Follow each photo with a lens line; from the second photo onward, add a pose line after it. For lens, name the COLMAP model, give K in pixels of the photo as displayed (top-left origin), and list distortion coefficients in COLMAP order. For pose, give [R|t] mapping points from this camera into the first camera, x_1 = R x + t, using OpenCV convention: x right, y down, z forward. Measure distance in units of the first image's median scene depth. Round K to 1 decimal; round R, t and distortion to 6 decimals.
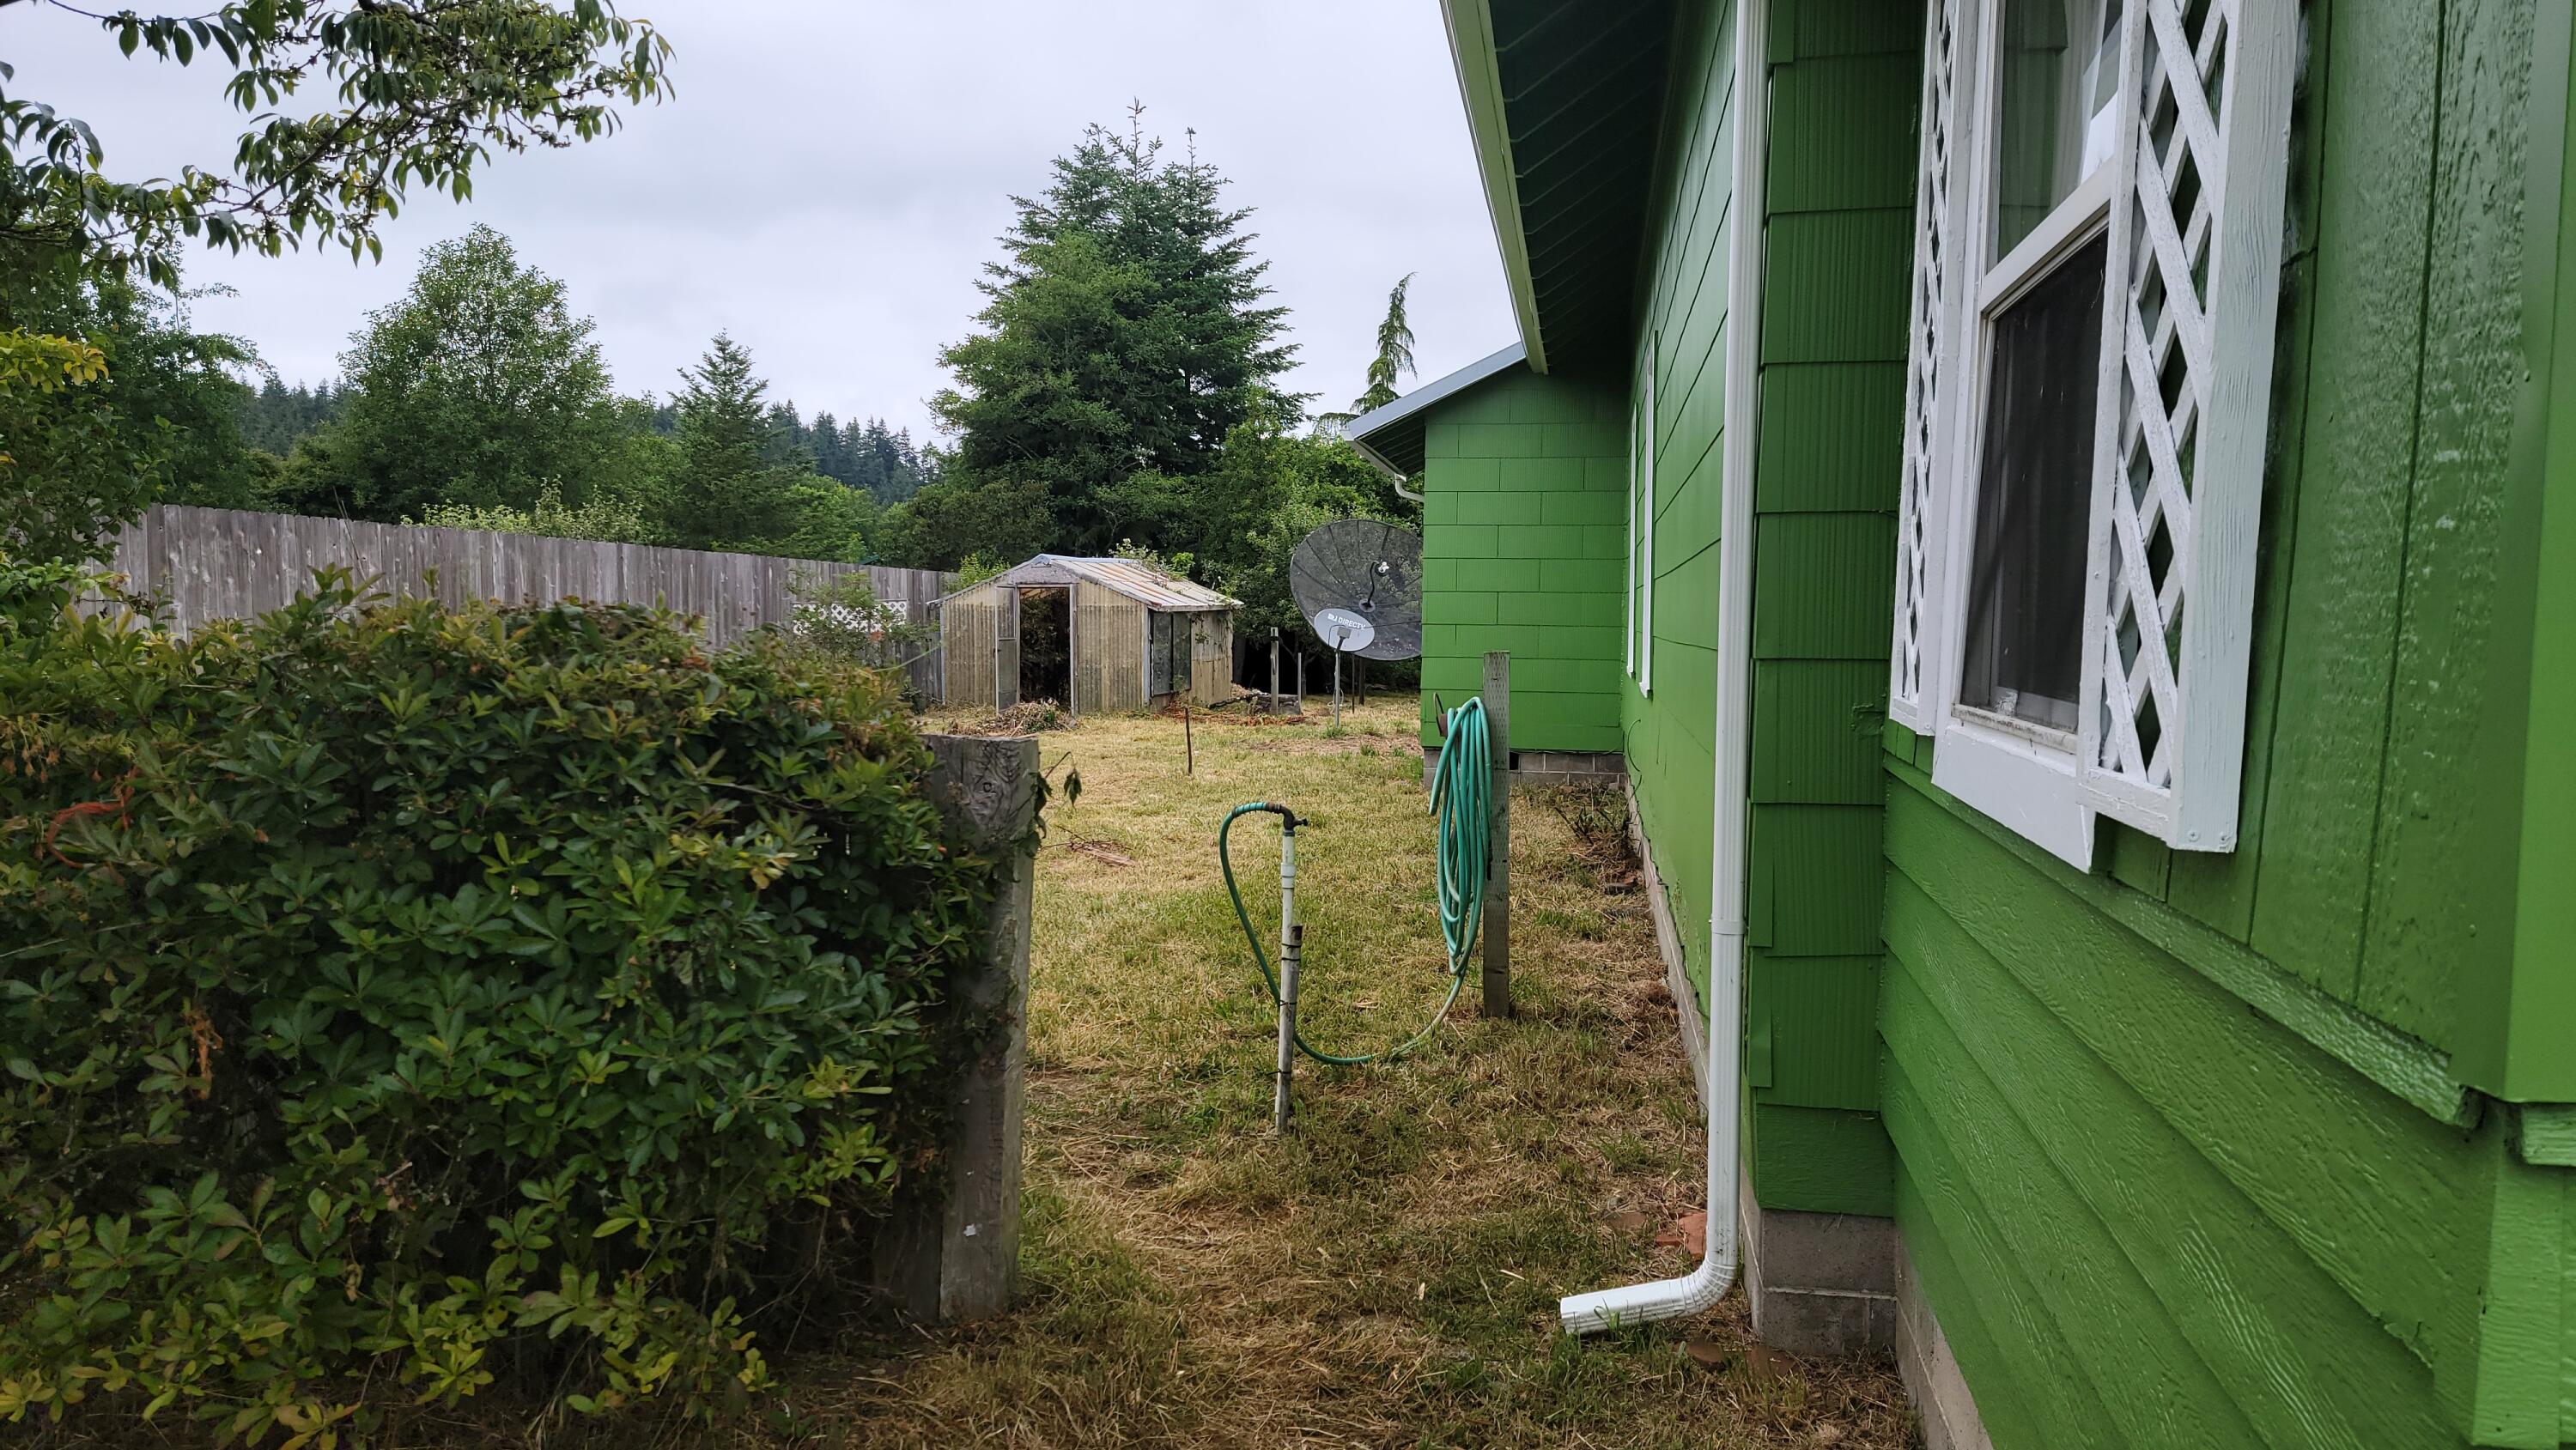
lens RADIAL K [[1785.2, 0, 1296.0], [0, 1785.2, 767.7], [0, 0, 1]] dist [0.090798, -0.077496]
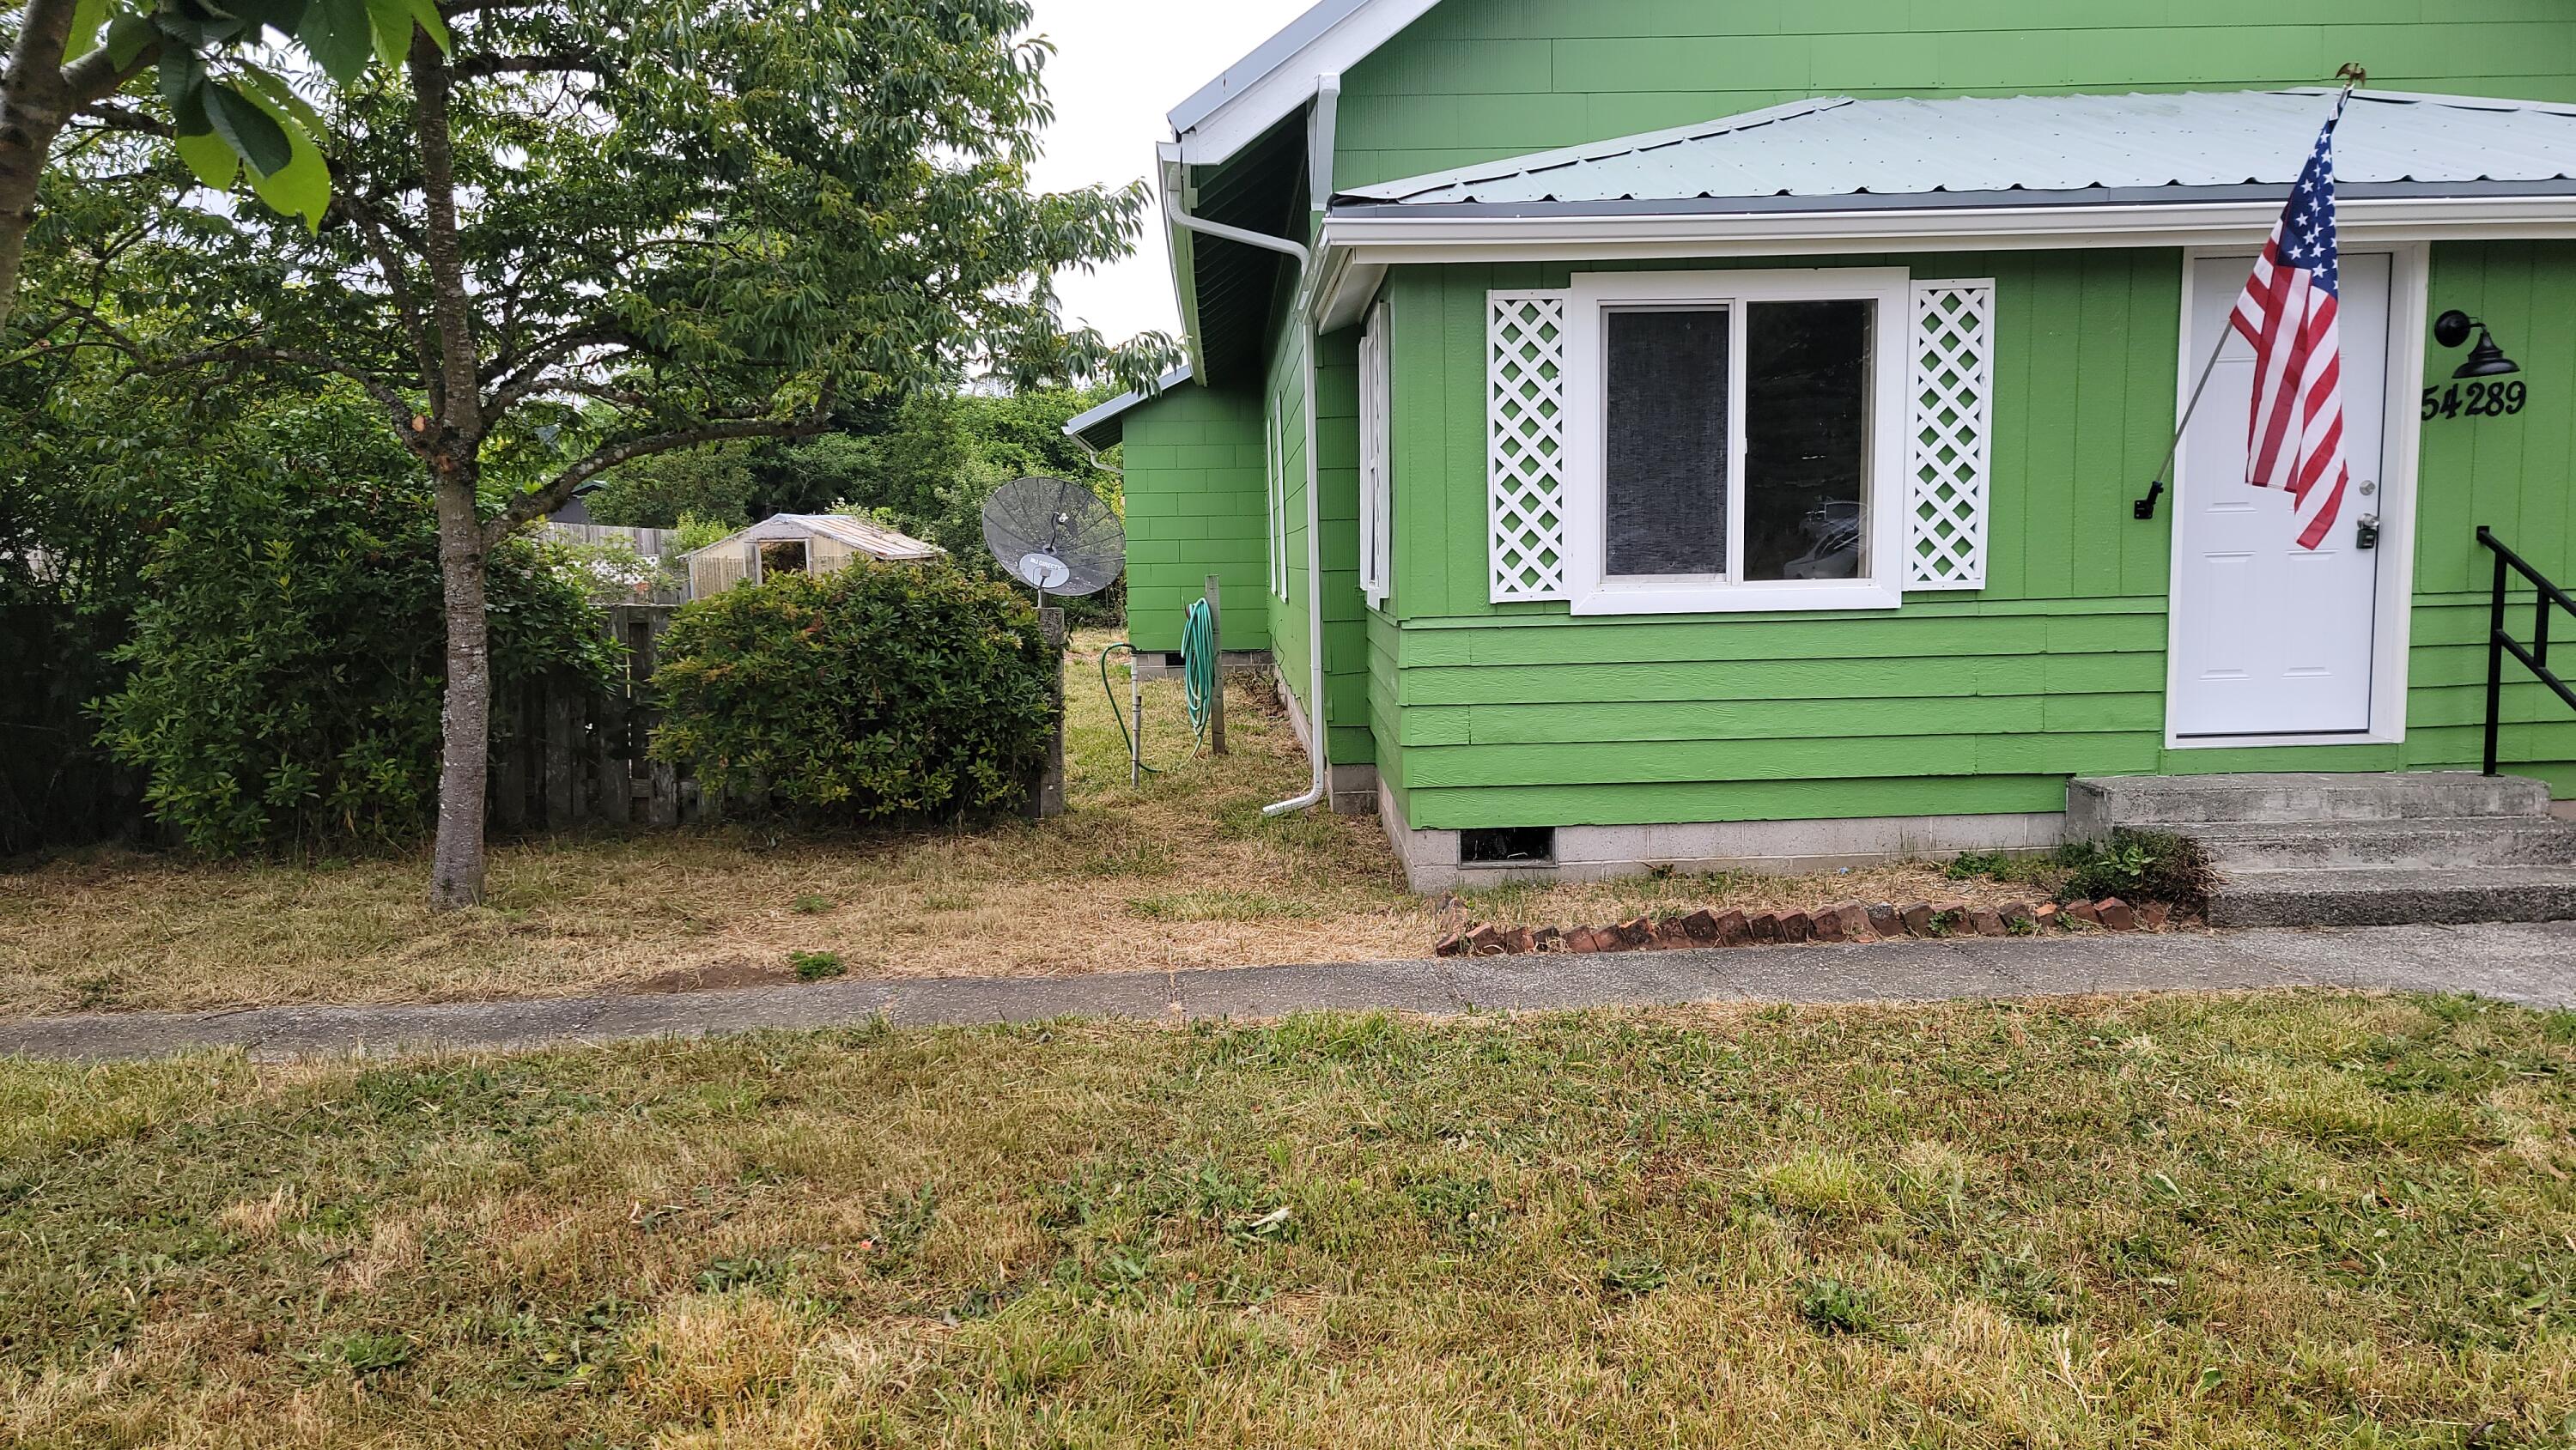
lens RADIAL K [[1785.2, 0, 1314.3], [0, 1785.2, 737.8], [0, 0, 1]] dist [0.090798, -0.077496]
pose [[0.977567, -0.048741, 0.204905, -0.042532], [0.045352, 0.998746, 0.021206, 0.017522], [-0.205682, -0.011438, 0.978552, -0.217050]]
